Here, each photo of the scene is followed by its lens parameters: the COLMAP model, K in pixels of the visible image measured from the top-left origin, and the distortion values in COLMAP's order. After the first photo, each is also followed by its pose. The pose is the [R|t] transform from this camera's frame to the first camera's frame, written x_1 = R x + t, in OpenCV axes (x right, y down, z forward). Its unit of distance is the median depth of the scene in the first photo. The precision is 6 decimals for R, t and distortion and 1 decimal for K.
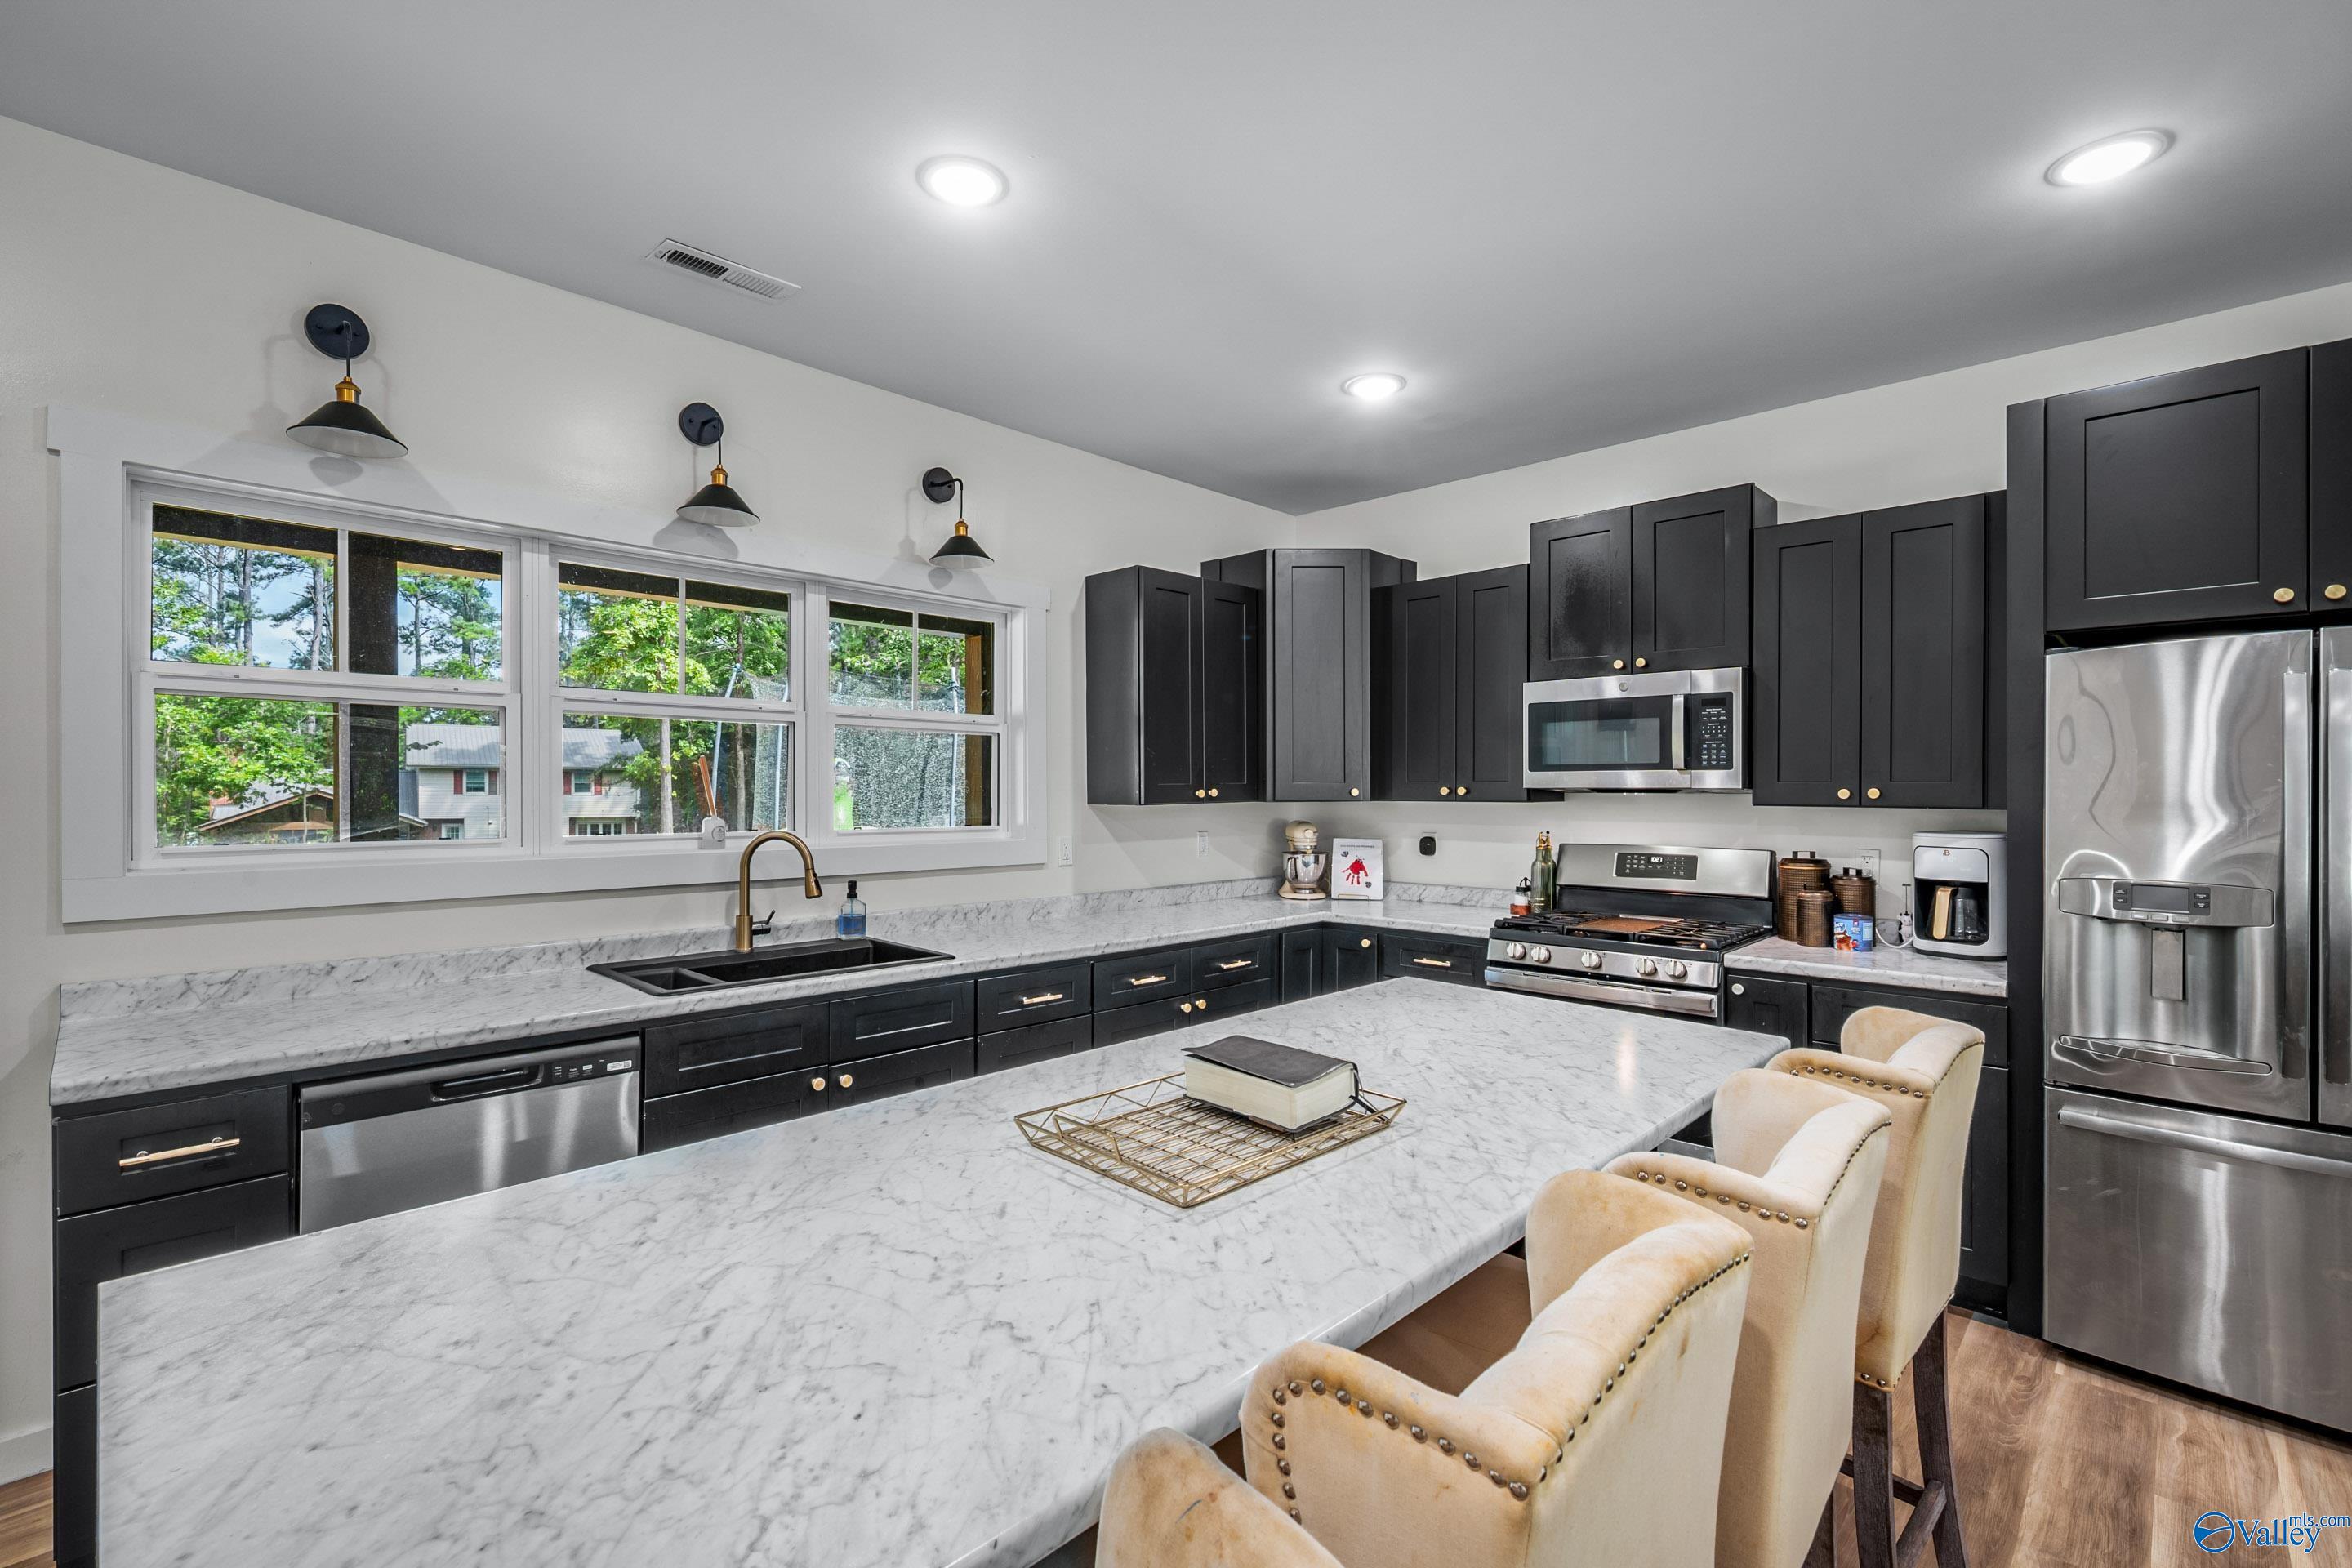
lens RADIAL K [[1041.0, 0, 1168.9], [0, 1041.0, 799.4], [0, 0, 1]] dist [-0.002790, -0.000243]
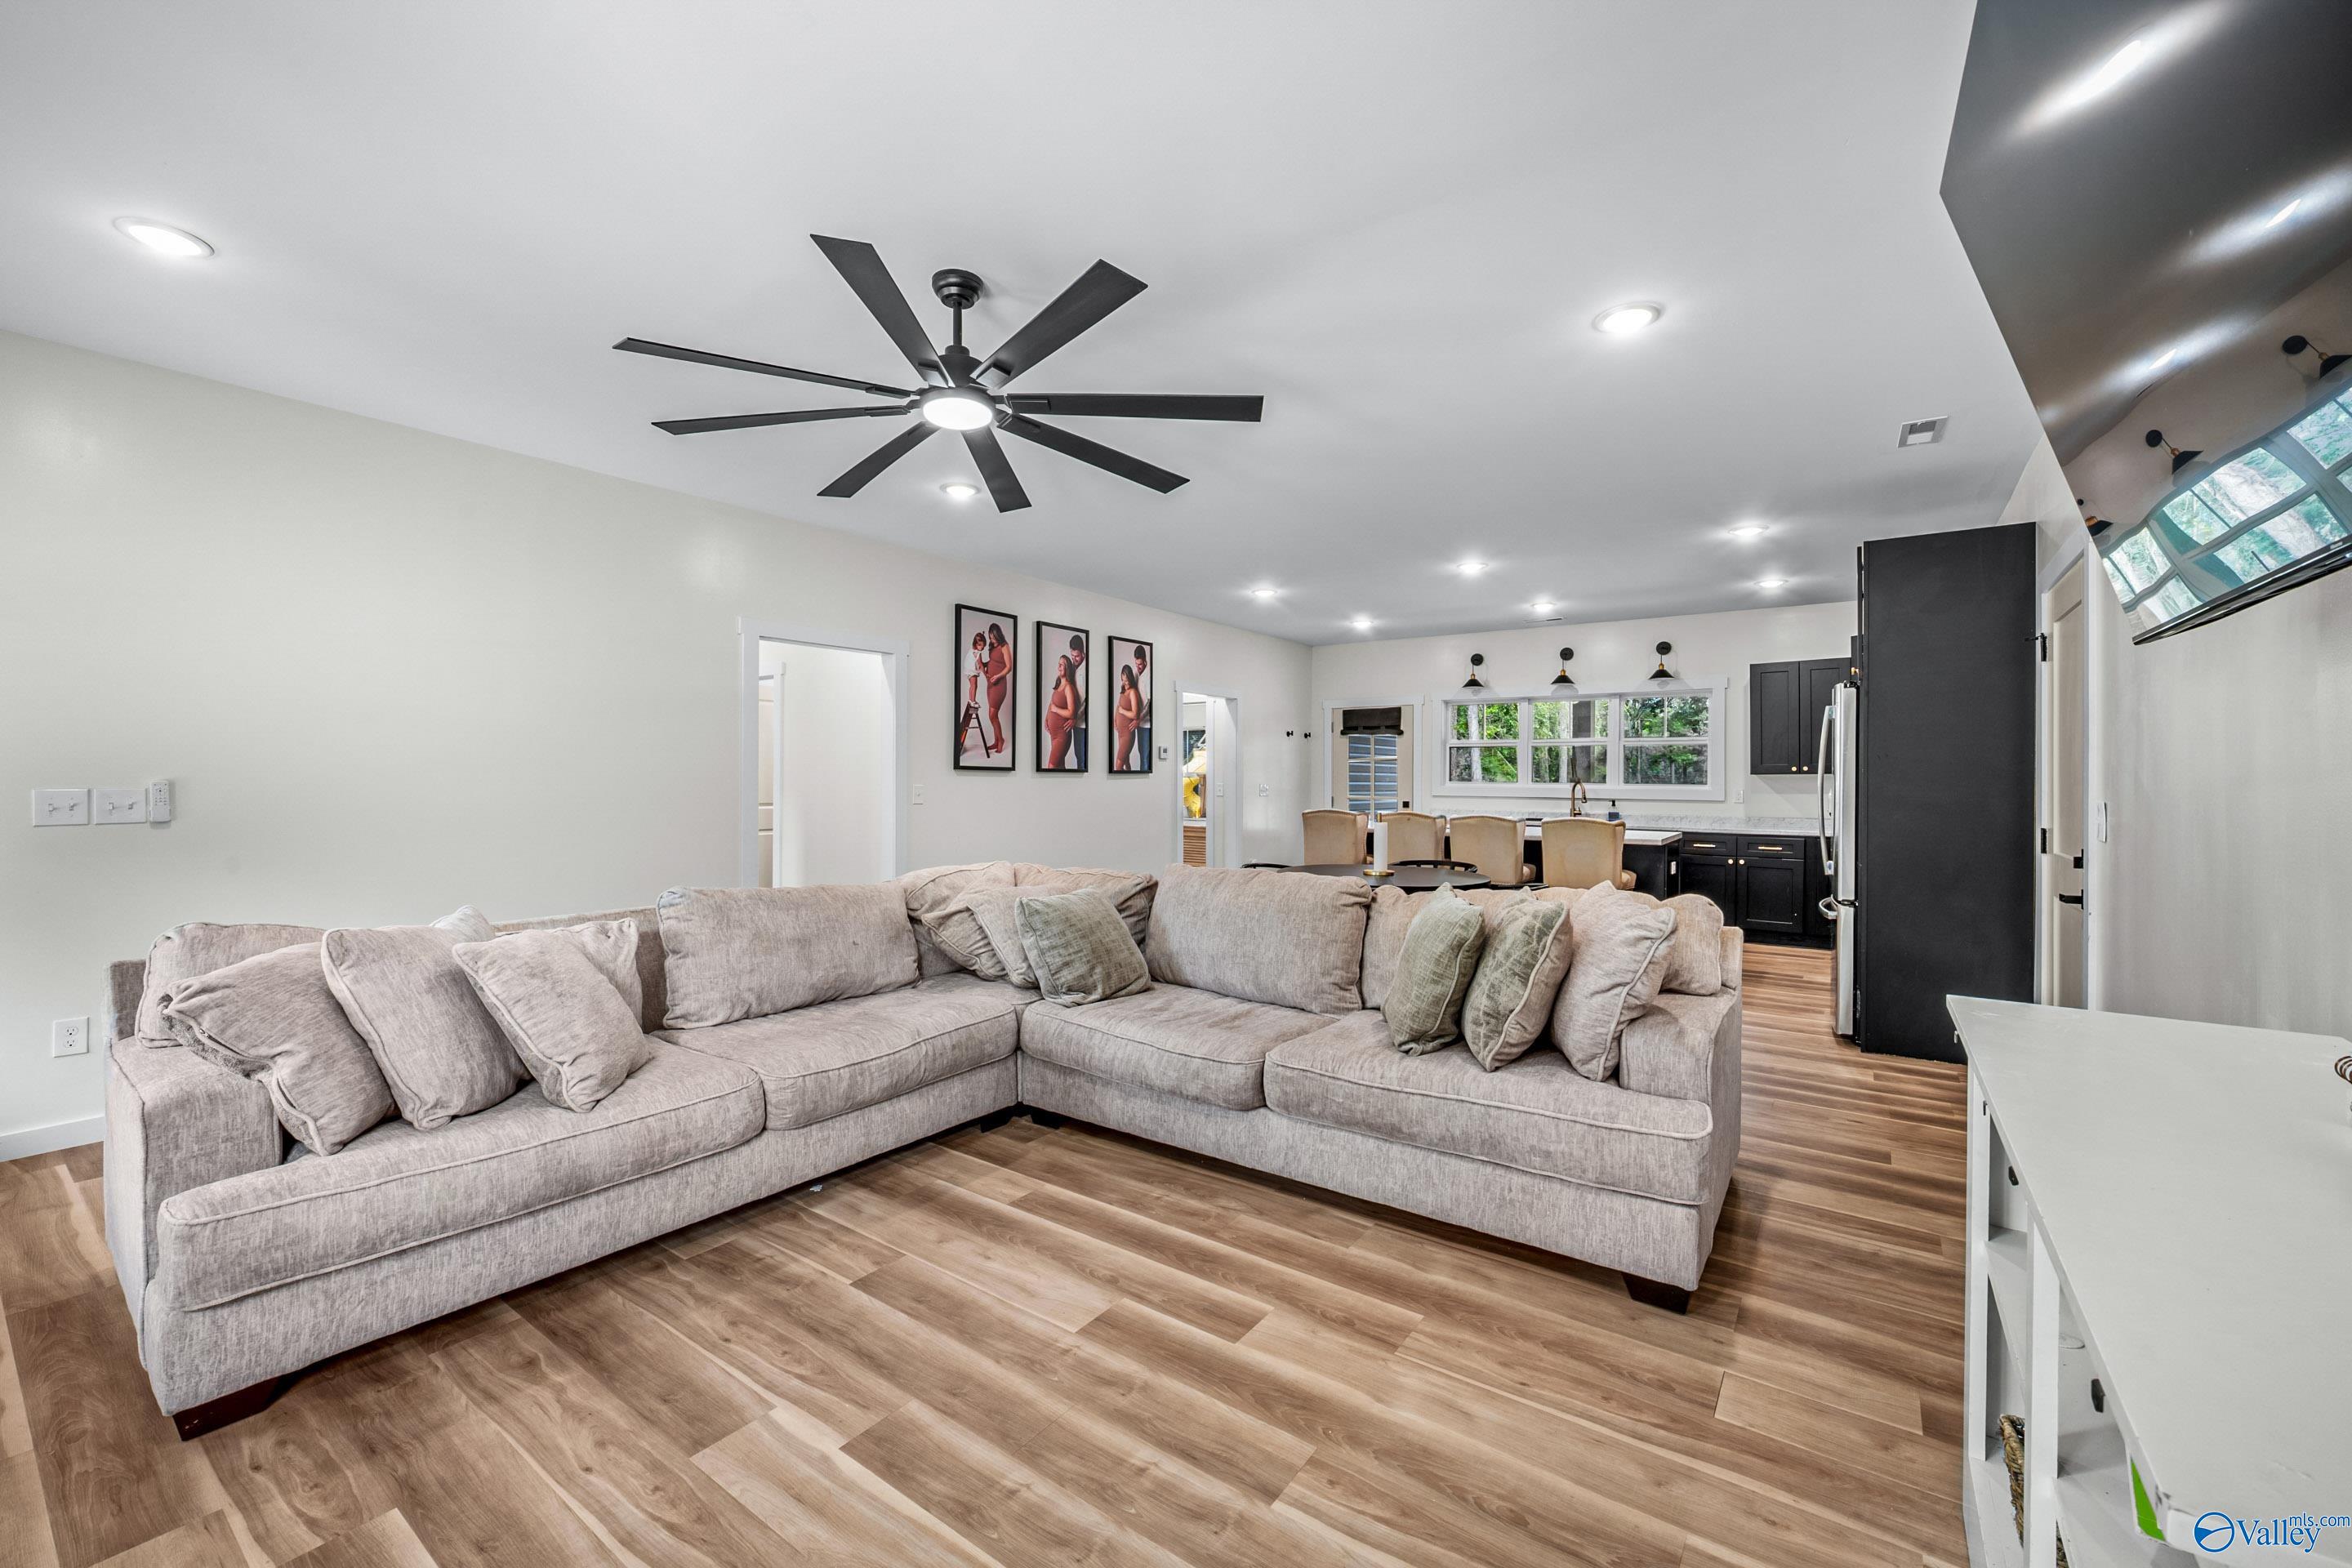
lens RADIAL K [[958.9, 0, 1168.6], [0, 958.9, 784.7], [0, 0, 1]] dist [-0.003500, -0.000020]
pose [[0.145785, 0.002579, -0.989313, 1.937541], [-0.020288, 0.999794, -0.000383, 0.055222], [0.989108, 0.020127, 0.145807, -0.539272]]
